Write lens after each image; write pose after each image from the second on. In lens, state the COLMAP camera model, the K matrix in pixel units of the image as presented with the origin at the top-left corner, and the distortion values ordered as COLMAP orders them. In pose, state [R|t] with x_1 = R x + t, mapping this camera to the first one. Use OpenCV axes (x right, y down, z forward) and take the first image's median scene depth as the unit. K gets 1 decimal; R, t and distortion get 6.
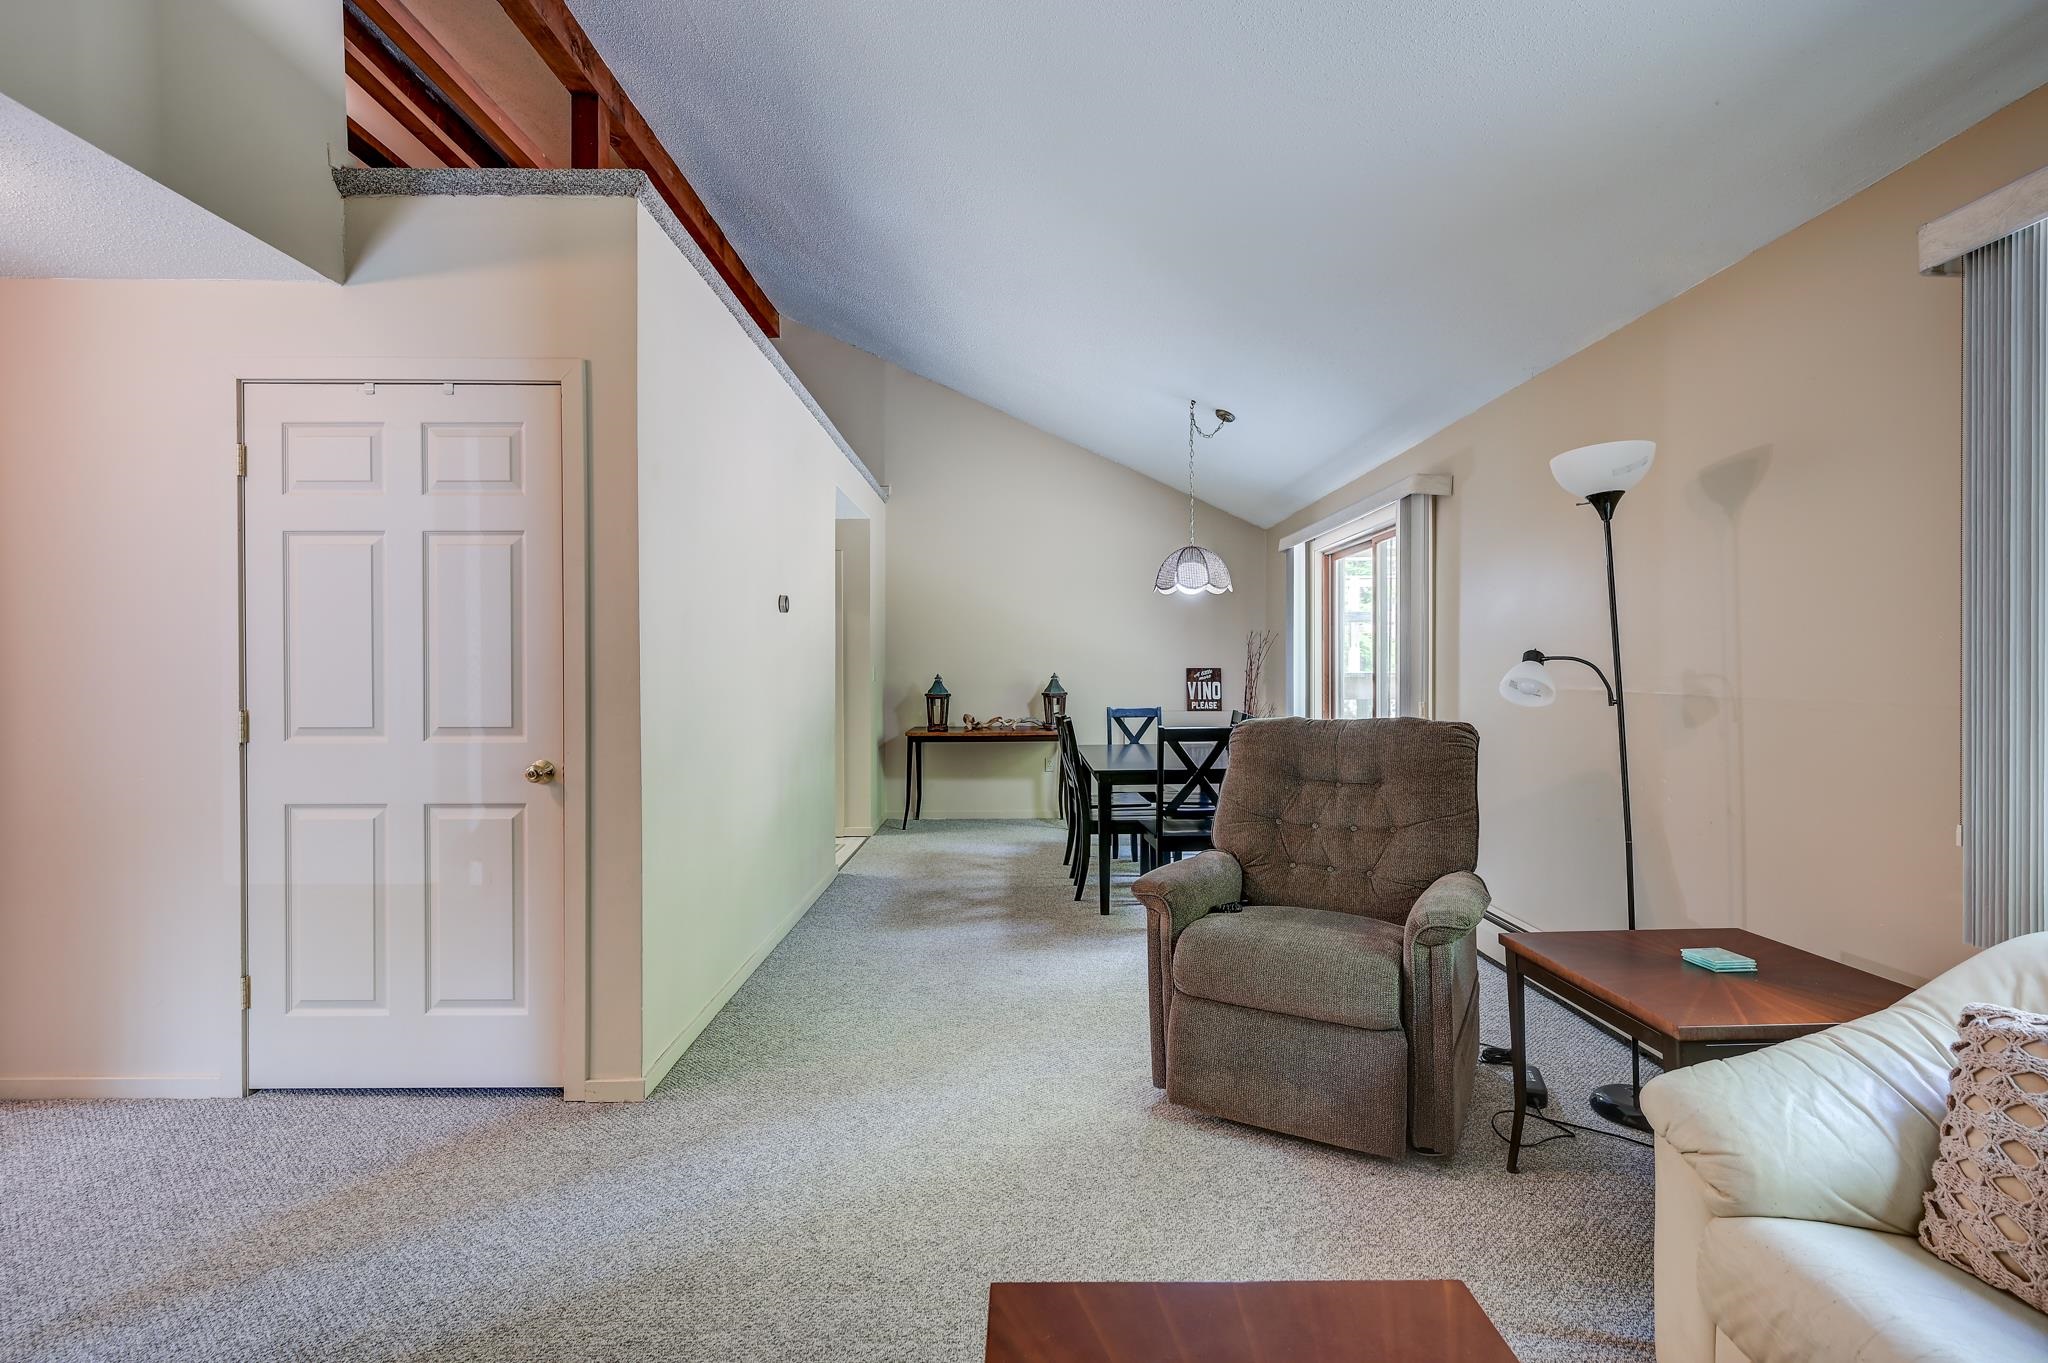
lens RADIAL K [[928.8, 0, 1009.7], [0, 928.8, 683.3], [0, 0, 1]] dist [0.000631, -0.000375]
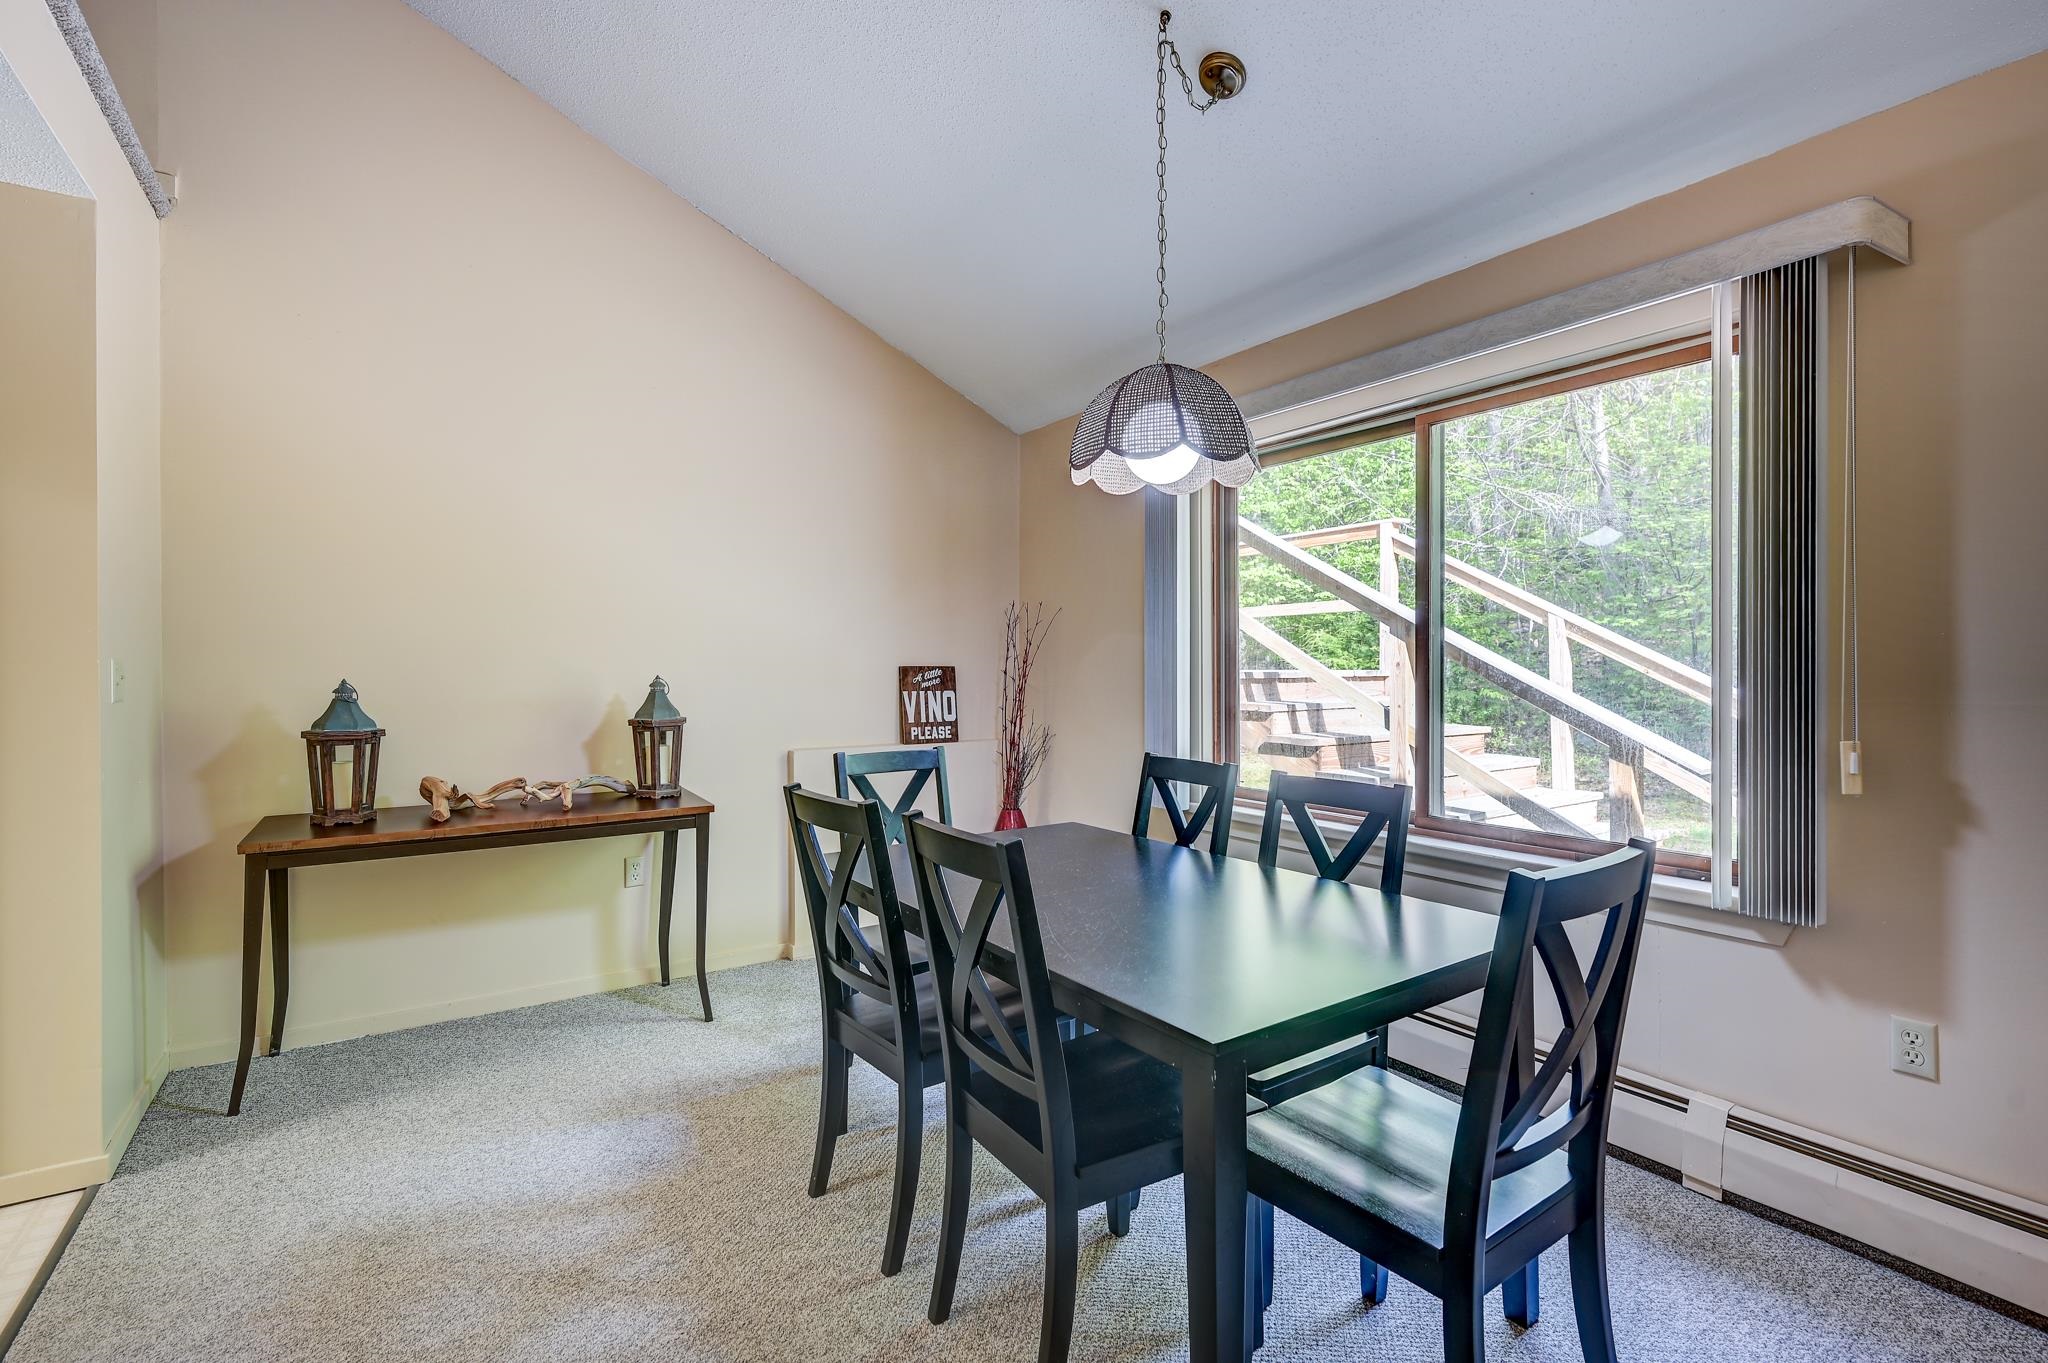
lens RADIAL K [[928.8, 0, 1022.9], [0, 928.8, 678.1], [0, 0, 1]] dist [0.000631, -0.000375]
pose [[0.821245, -0.004696, 0.570556, -0.064889], [0.006837, 0.999975, -0.001610, -0.008162], [-0.570535, 0.005223, 0.821257, 0.514568]]
